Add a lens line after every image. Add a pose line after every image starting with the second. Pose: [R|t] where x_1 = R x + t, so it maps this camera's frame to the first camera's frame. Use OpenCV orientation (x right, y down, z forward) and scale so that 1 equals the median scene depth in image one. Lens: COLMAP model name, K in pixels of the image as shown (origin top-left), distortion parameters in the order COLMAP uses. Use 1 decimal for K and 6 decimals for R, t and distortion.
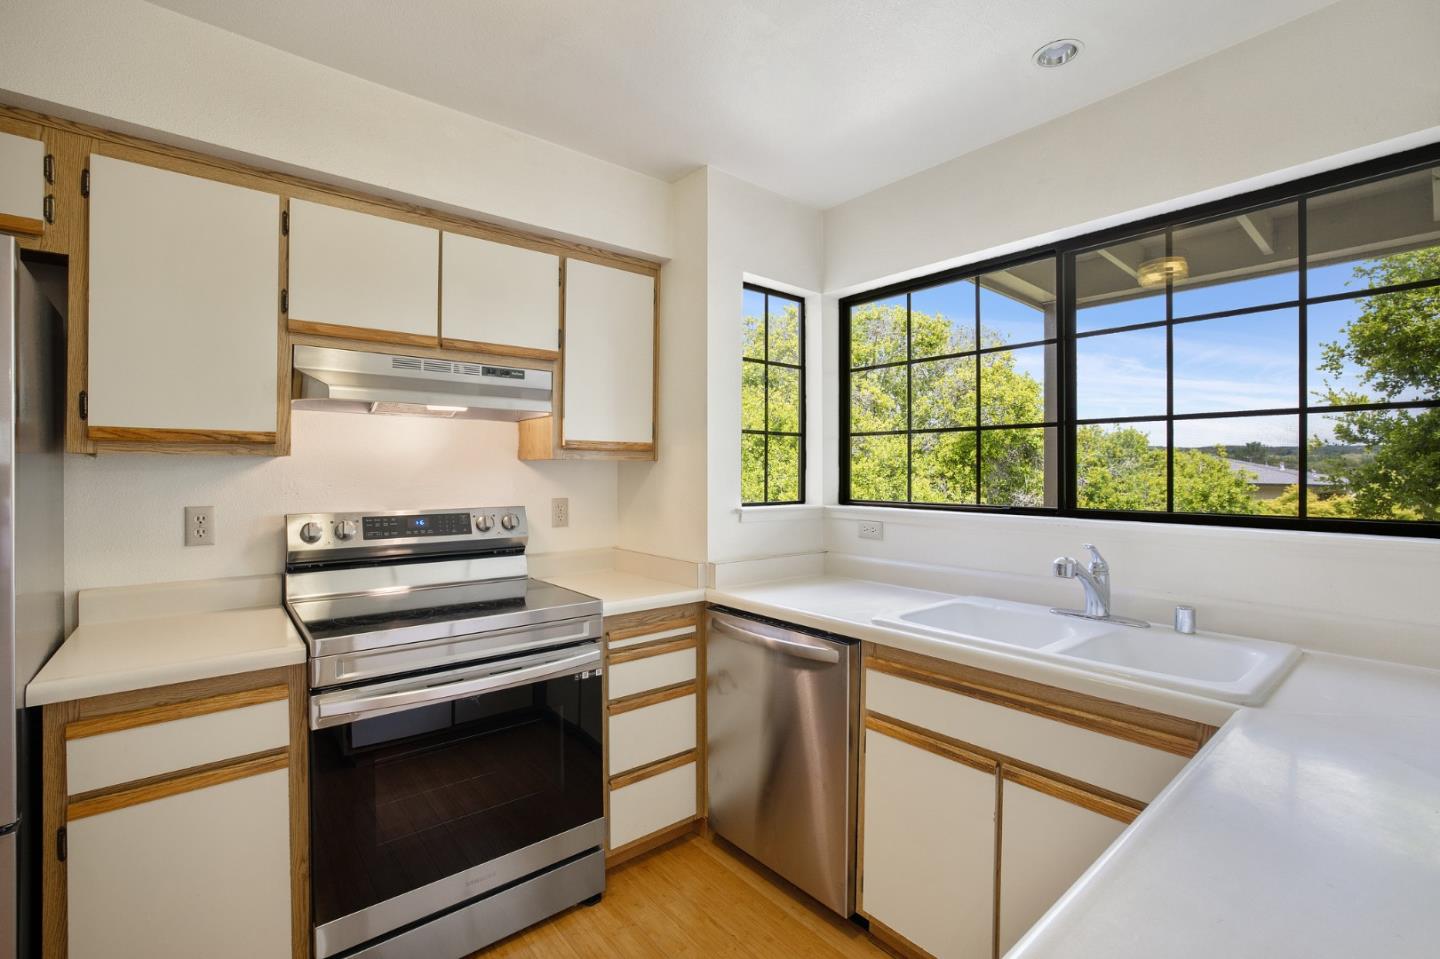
lens RADIAL K [[647.1, 0, 731.8], [0, 647.1, 468.7], [0, 0, 1]] dist [-0.008111, 0.007242]
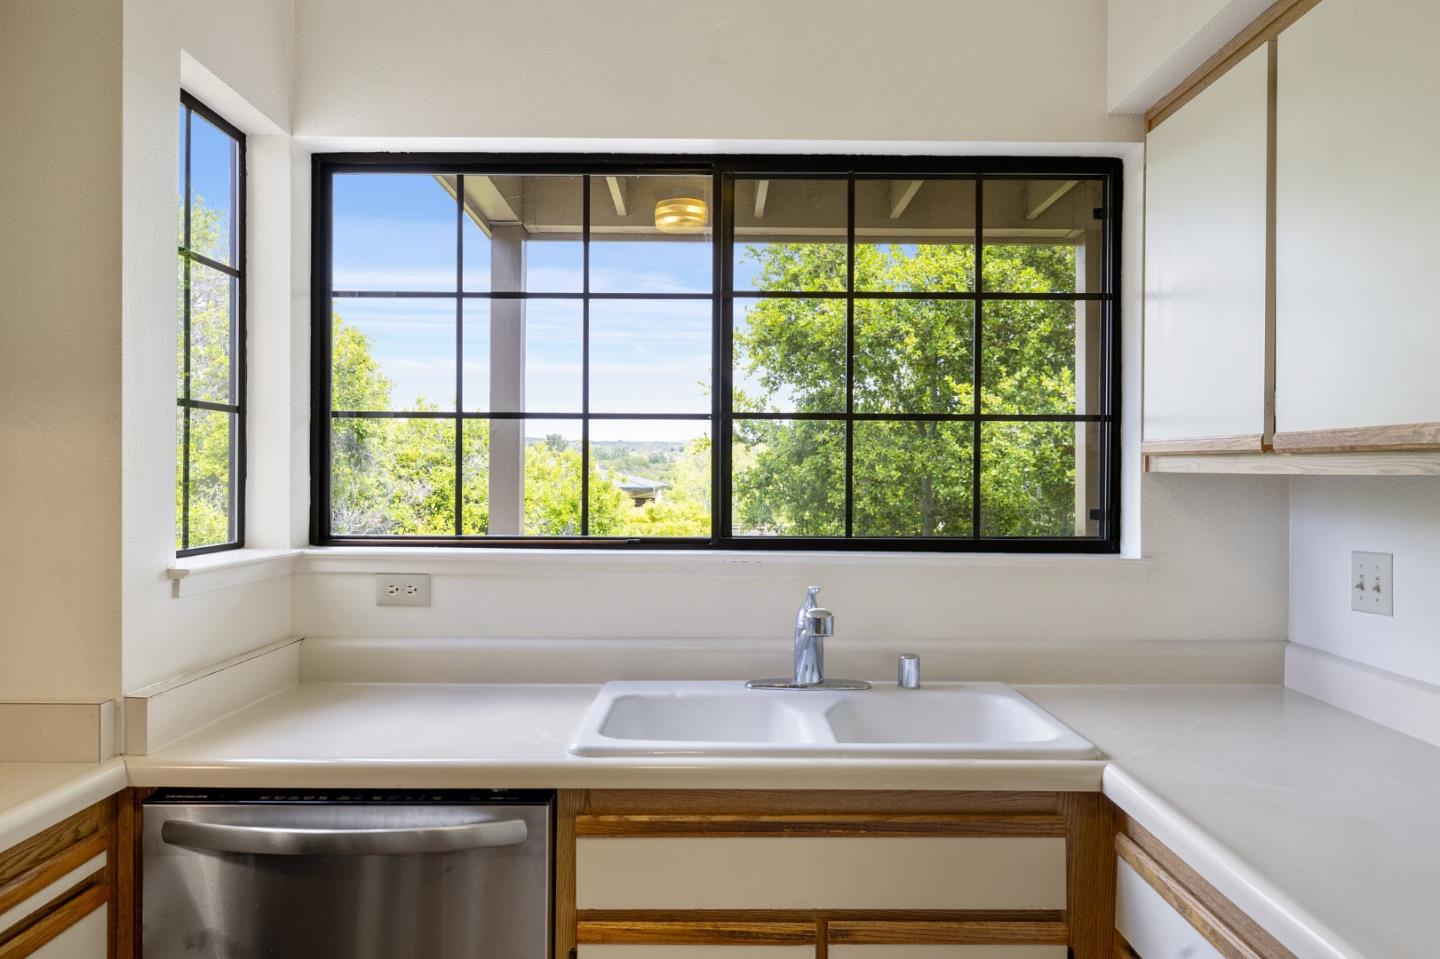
lens RADIAL K [[1026.8, 0, 720.0], [0, 1026.8, 479.5], [0, 0, 1]] dist [0.028920, 0.001103]
pose [[0.656388, -0.003627, 0.754415, -0.308252], [-0.006688, 0.999921, 0.010627, -0.012620], [-0.754394, -0.012021, 0.656312, 0.248358]]
